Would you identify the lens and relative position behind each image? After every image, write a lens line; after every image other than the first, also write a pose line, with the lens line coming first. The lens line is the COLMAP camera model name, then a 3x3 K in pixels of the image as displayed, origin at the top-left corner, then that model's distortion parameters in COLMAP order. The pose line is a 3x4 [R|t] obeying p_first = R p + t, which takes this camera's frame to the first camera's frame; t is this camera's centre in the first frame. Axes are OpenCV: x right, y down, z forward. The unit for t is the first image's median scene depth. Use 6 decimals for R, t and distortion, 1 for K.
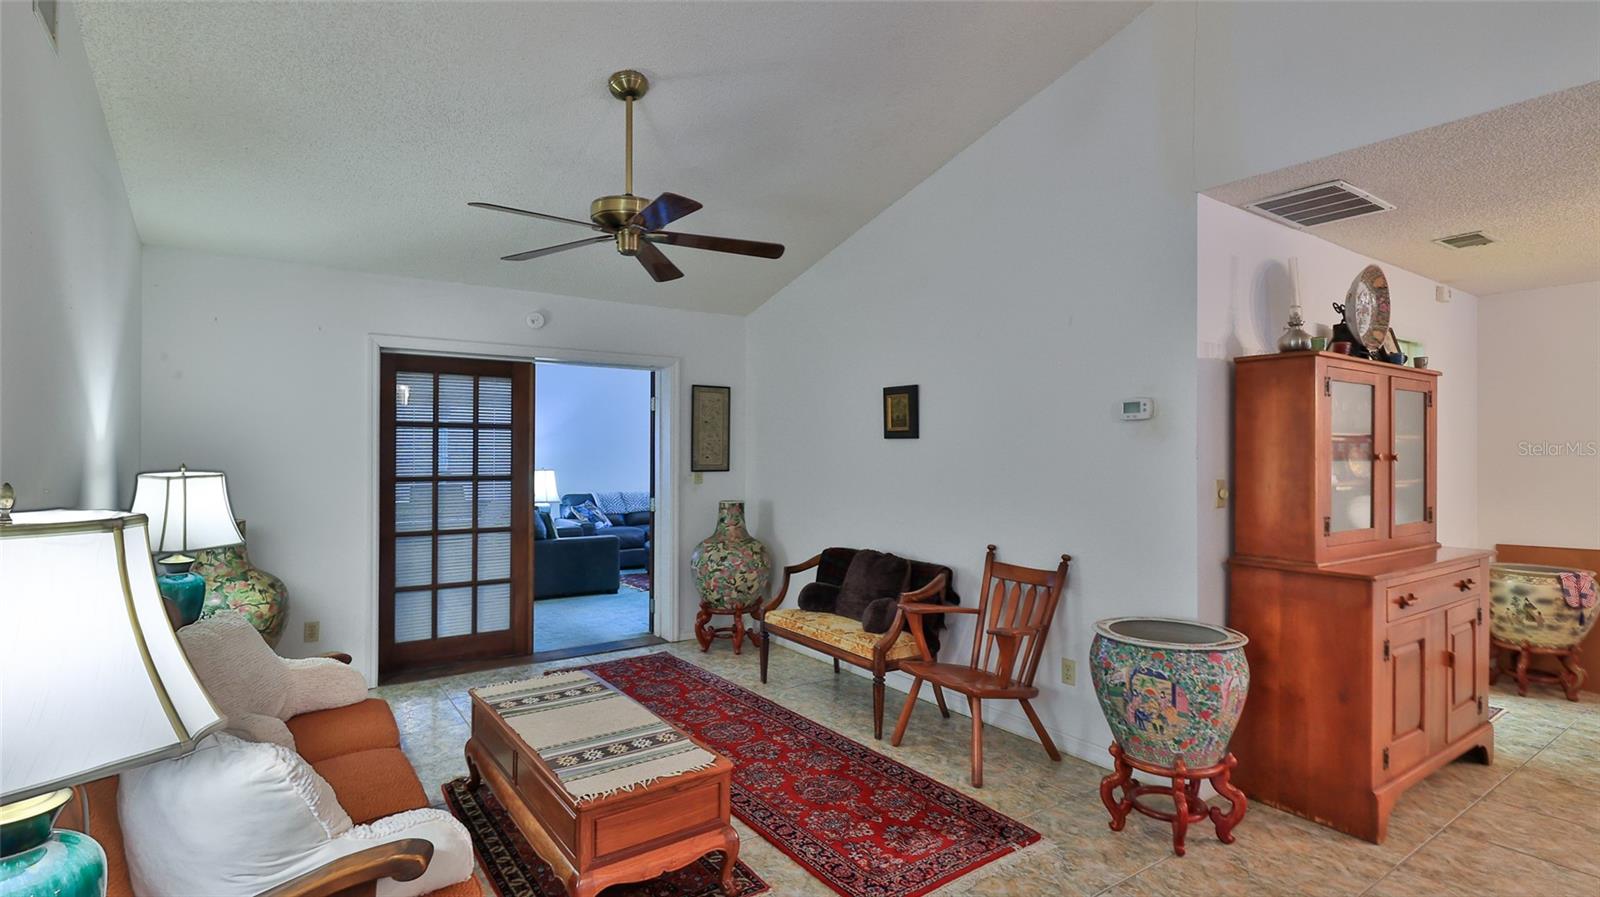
lens RADIAL K [[772.9, 0, 797.6], [0, 772.9, 448.6], [0, 0, 1]] dist [0.006938, 0.000153]
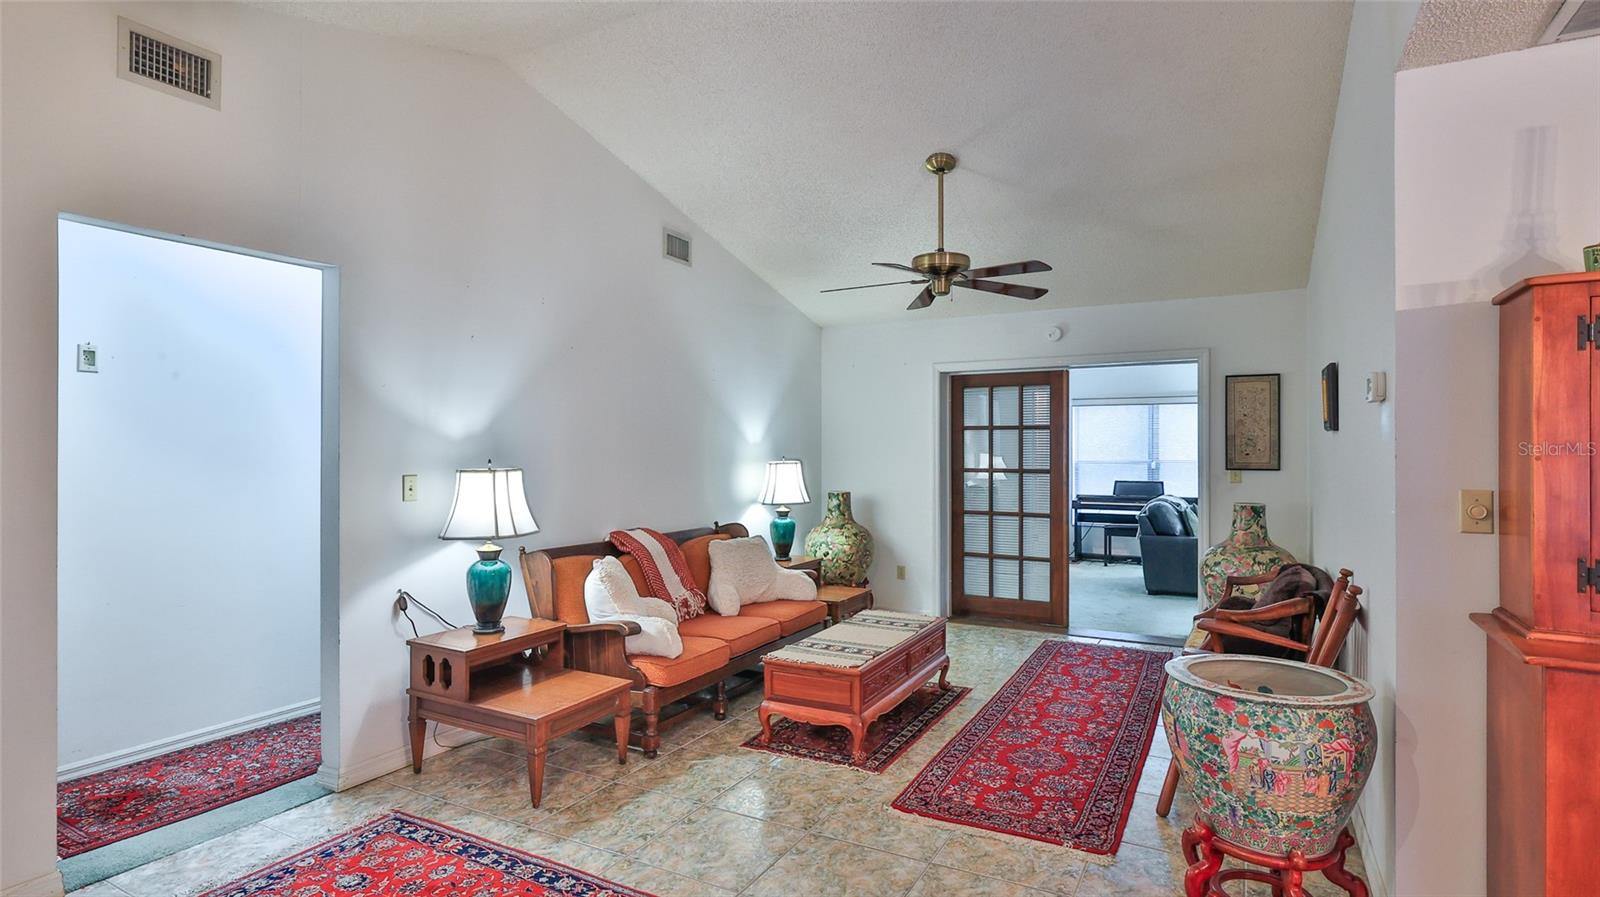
lens RADIAL K [[823.9, 0, 796.9], [0, 823.9, 453.0], [0, 0, 1]] dist [0.006337, -0.000559]
pose [[0.438848, 0.002299, -0.898558, 0.607255], [0.005057, 0.999975, 0.005028, 0.002331], [0.898547, -0.006750, 0.438825, 0.126590]]
